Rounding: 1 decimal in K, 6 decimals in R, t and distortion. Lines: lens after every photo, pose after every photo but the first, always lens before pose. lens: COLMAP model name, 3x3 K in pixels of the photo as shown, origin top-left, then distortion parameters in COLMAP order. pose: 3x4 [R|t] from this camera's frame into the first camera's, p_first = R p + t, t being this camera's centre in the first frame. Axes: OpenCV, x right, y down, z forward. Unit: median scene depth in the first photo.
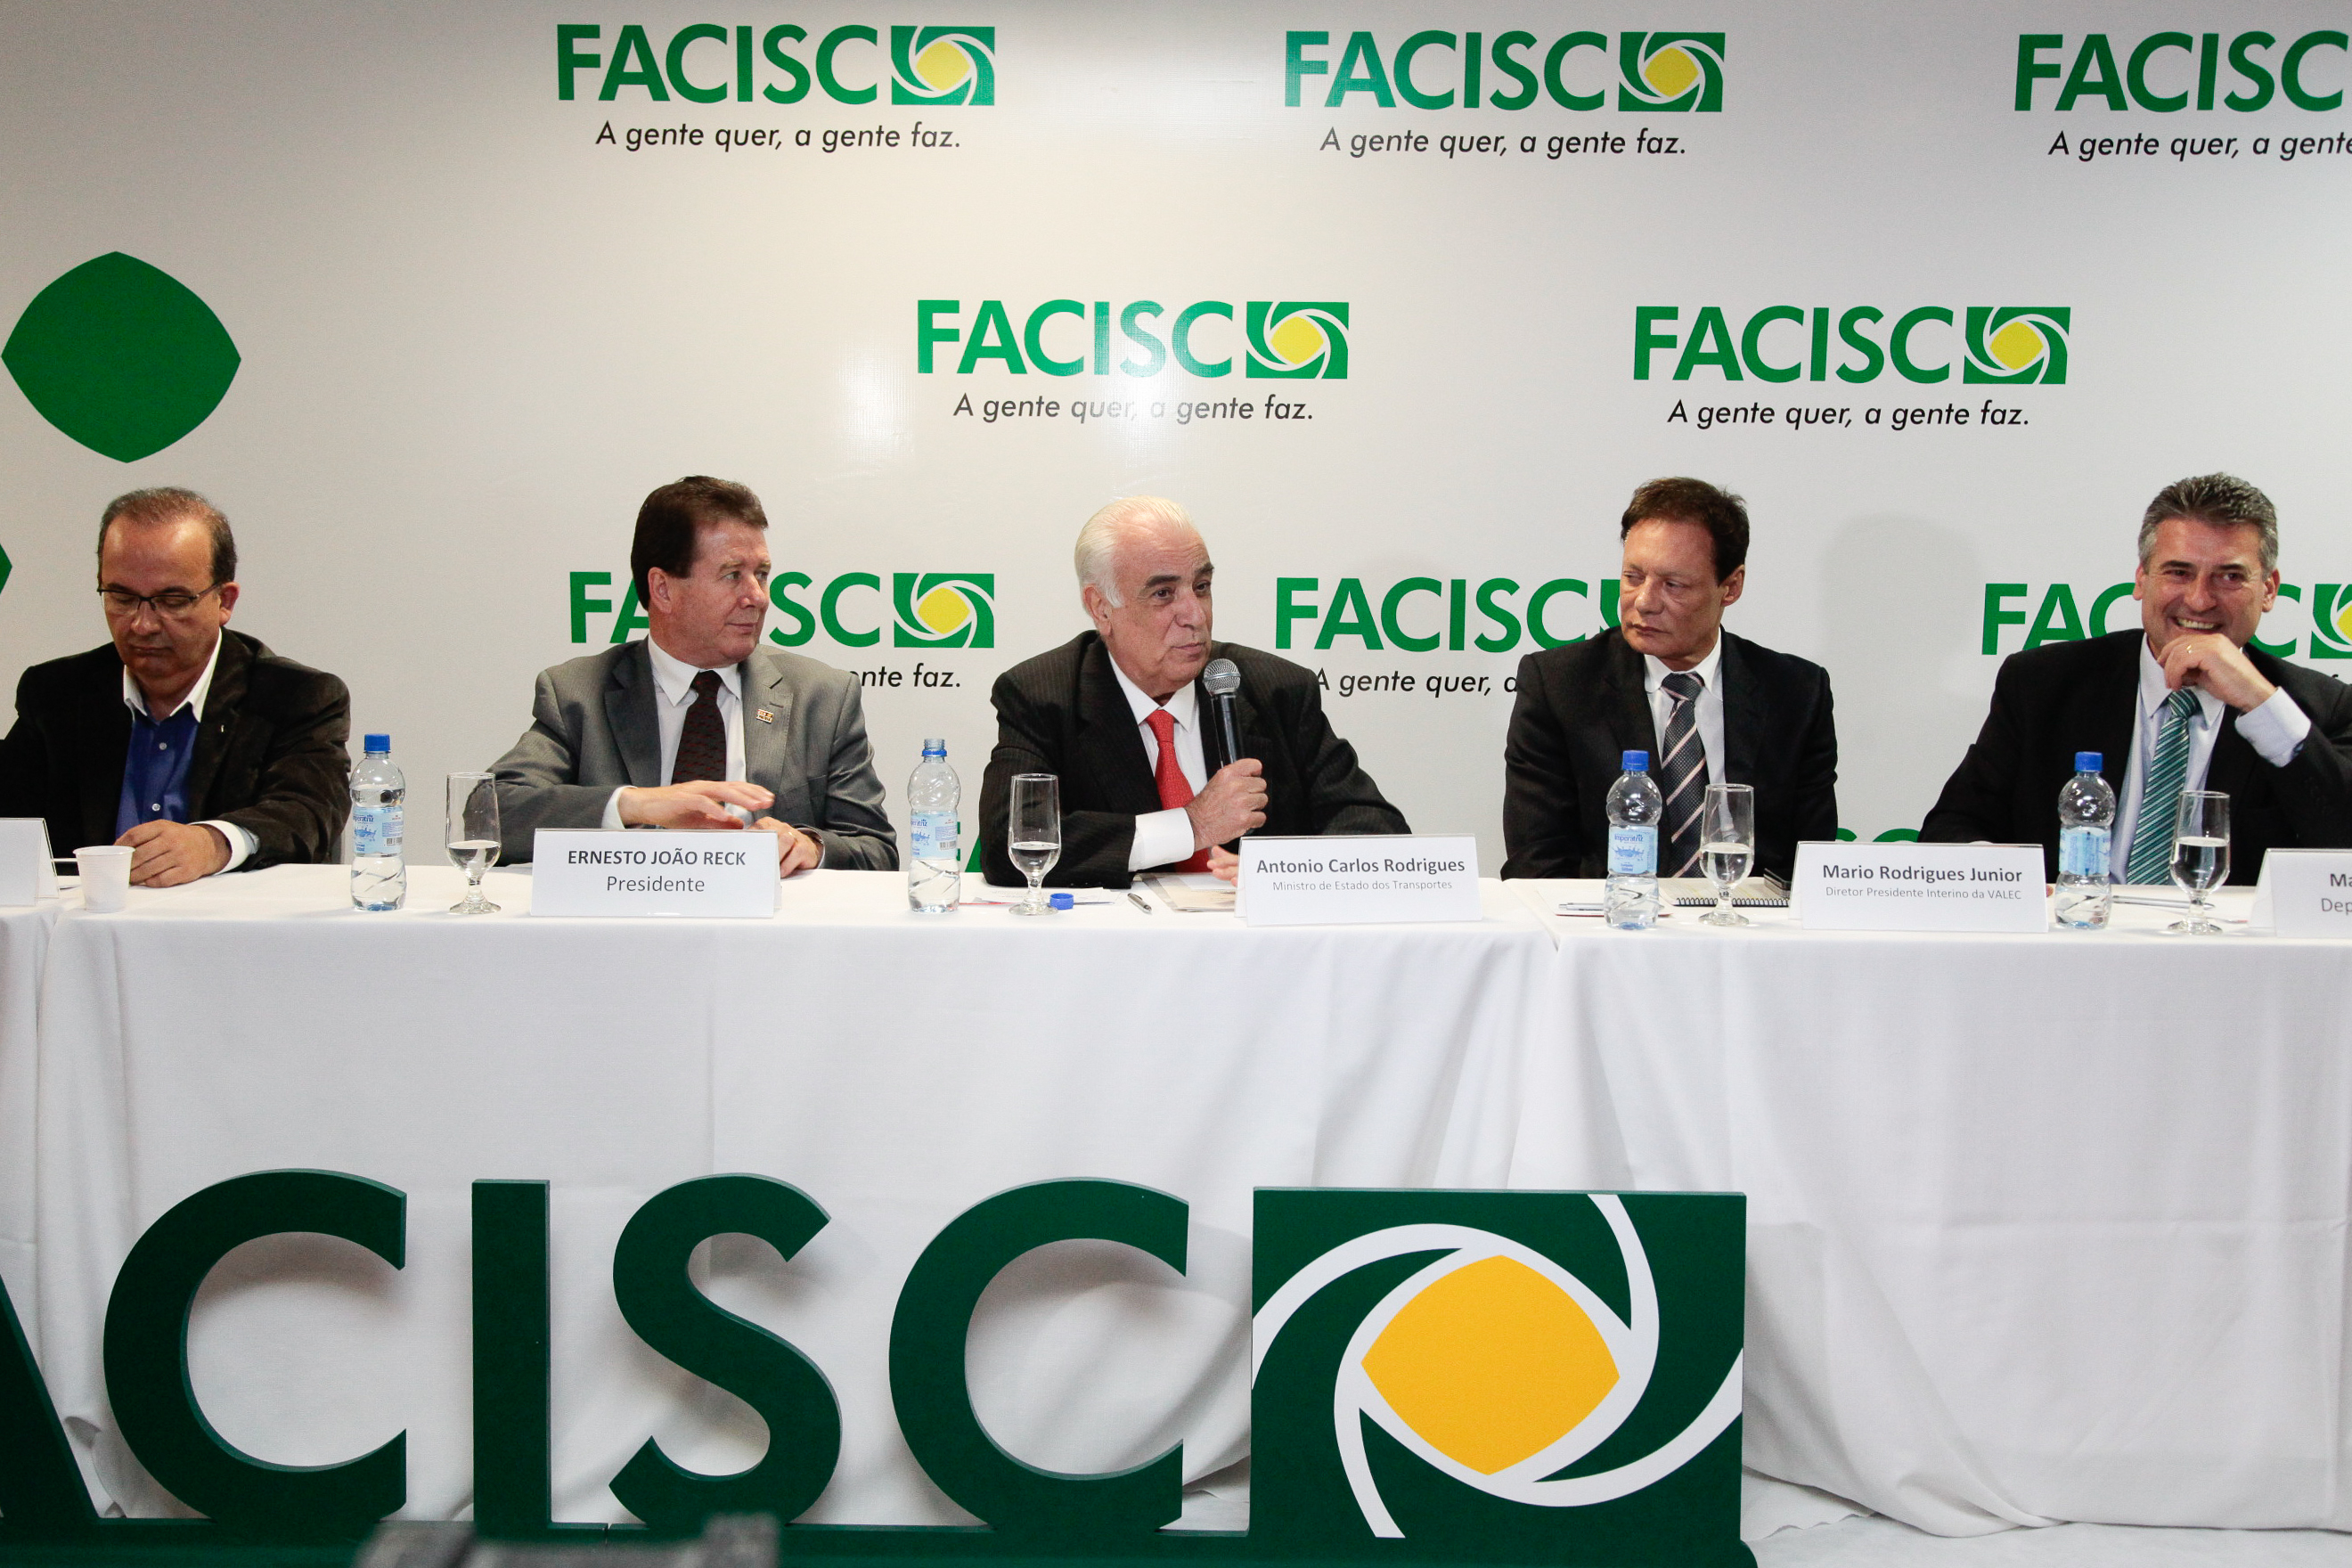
lens RADIAL K [[2490.9, 0, 1176.0], [0, 2490.9, 784.0], [0, 0, 1]] dist [-0.061529, 0.324371]
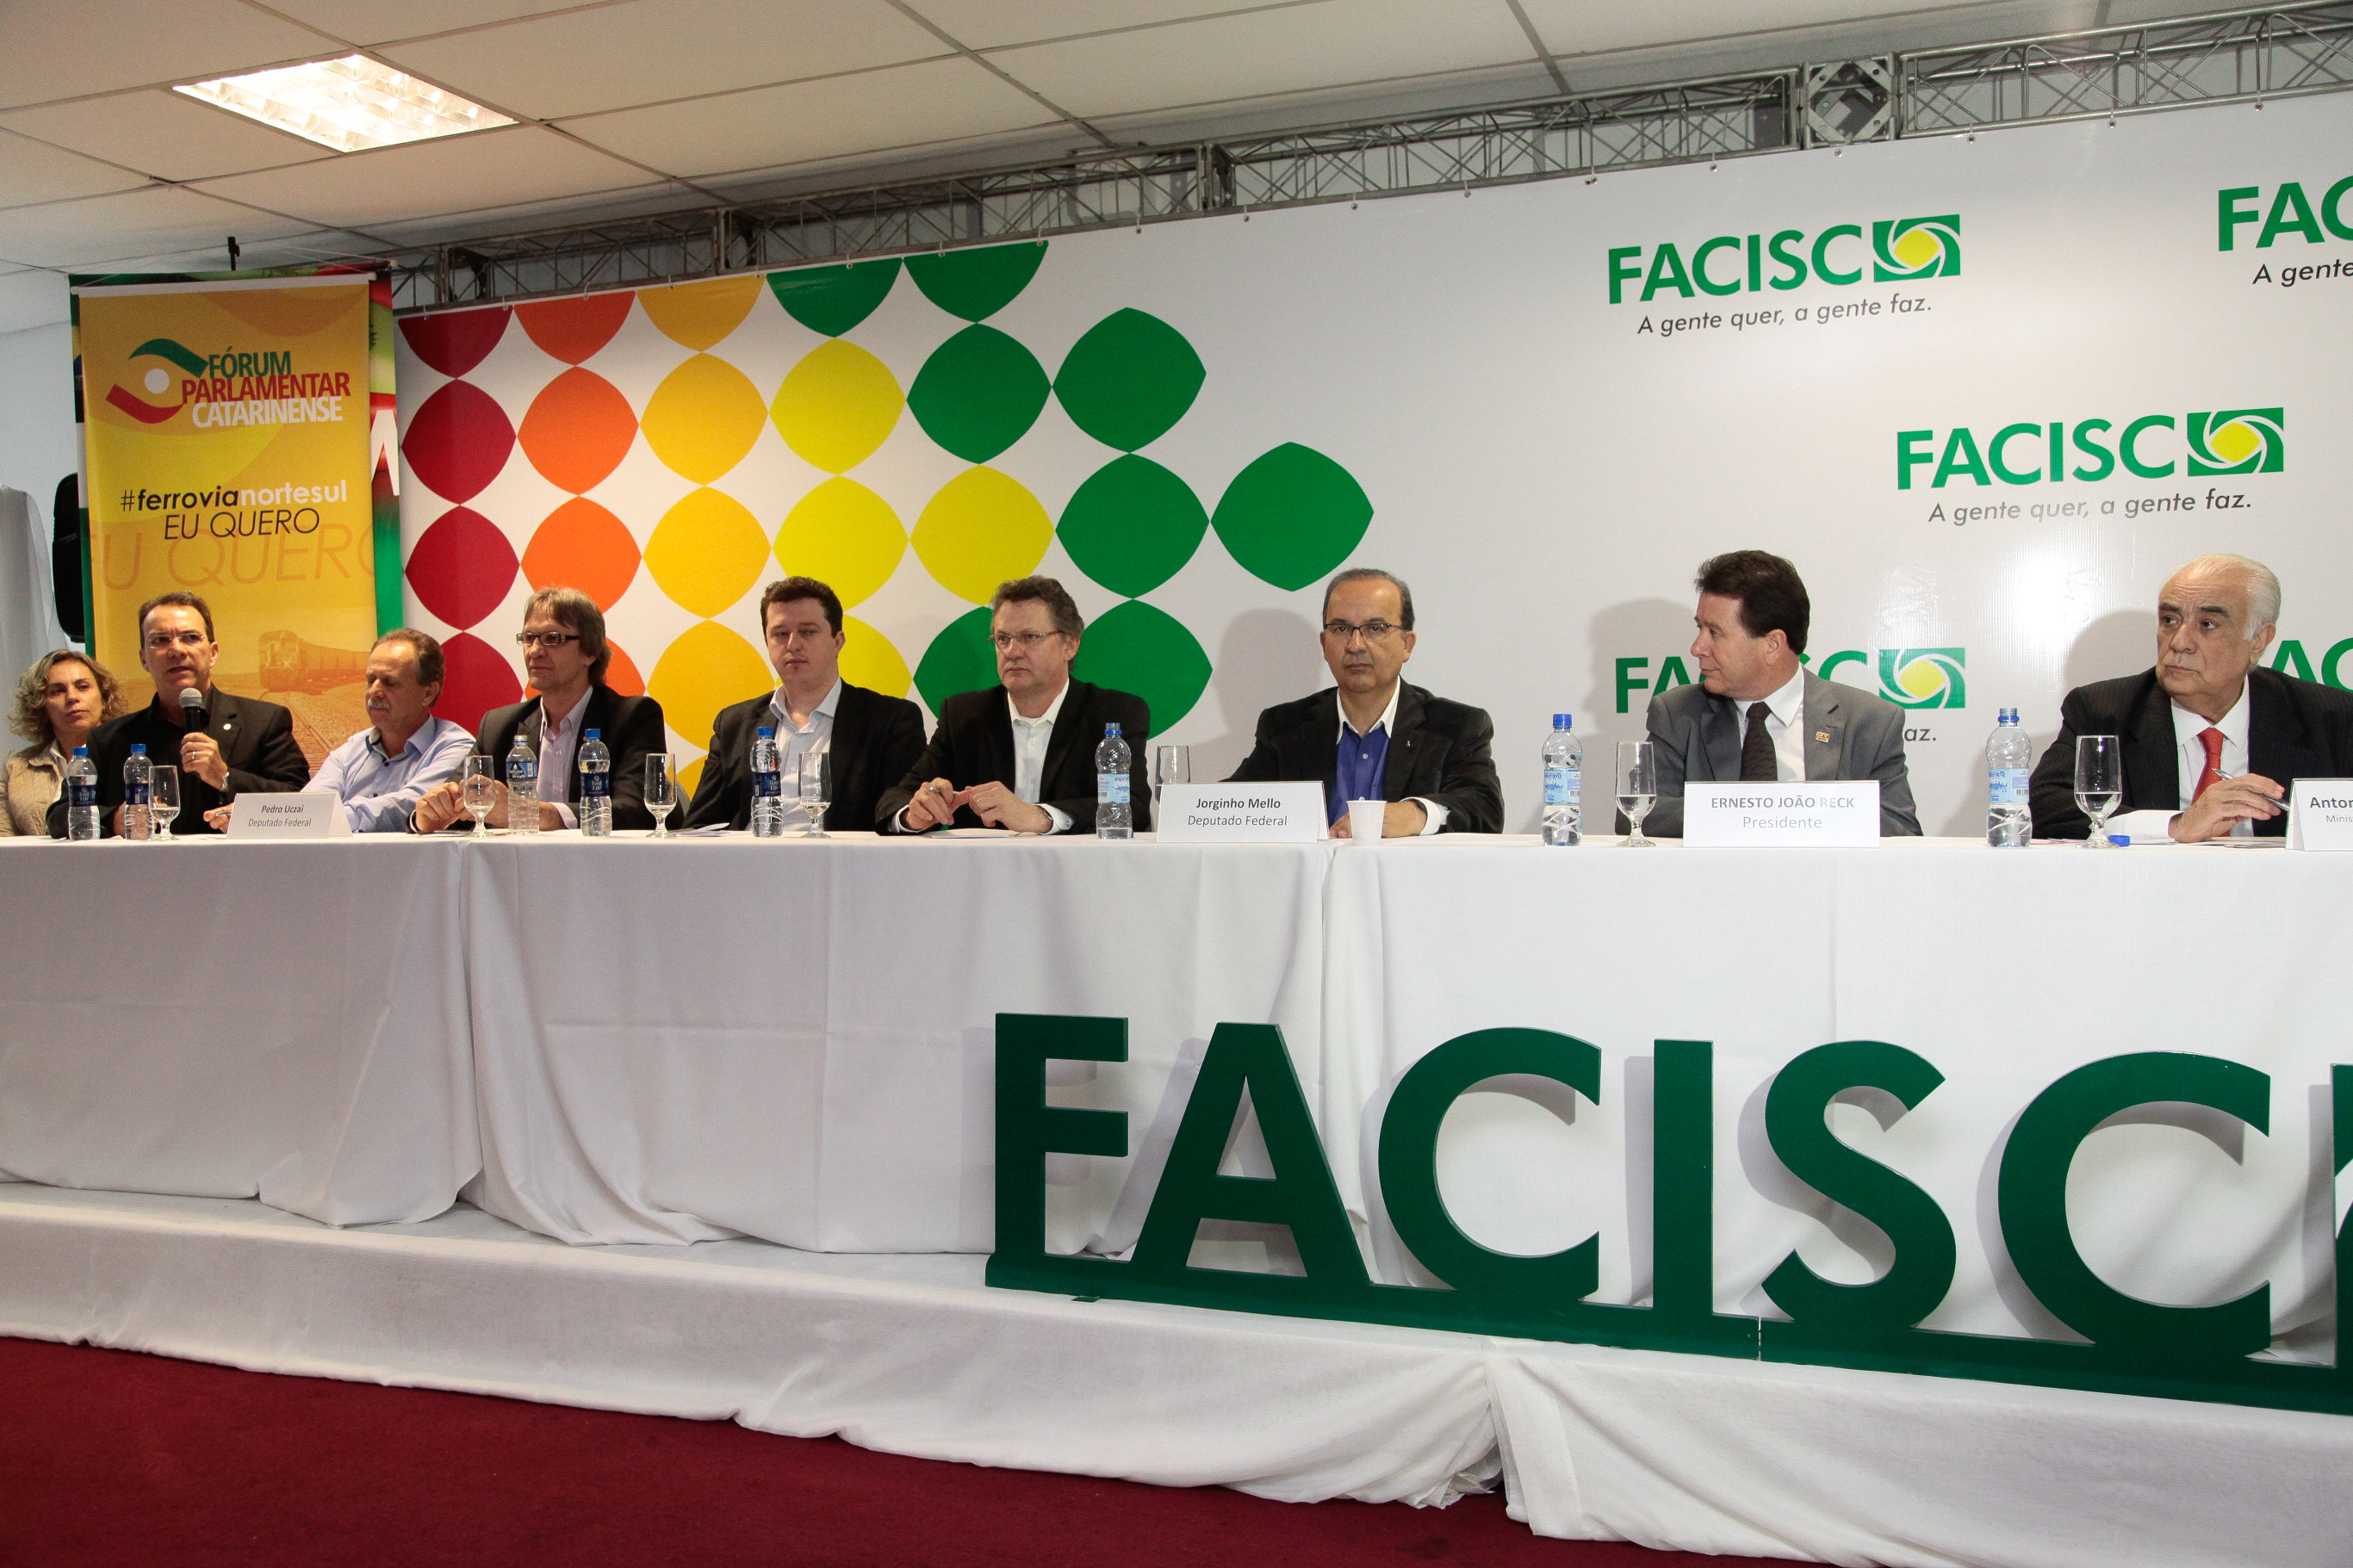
lens RADIAL K [[2020.3, 0, 1176.5], [0, 2020.3, 784.0], [0, 0, 1]] dist [0.012326, 0.002875]
pose [[0.941983, -0.016698, -0.335245, -0.135804], [-0.017931, 0.994833, -0.099933, 0.116385], [0.335181, 0.100147, 0.936816, -0.082949]]
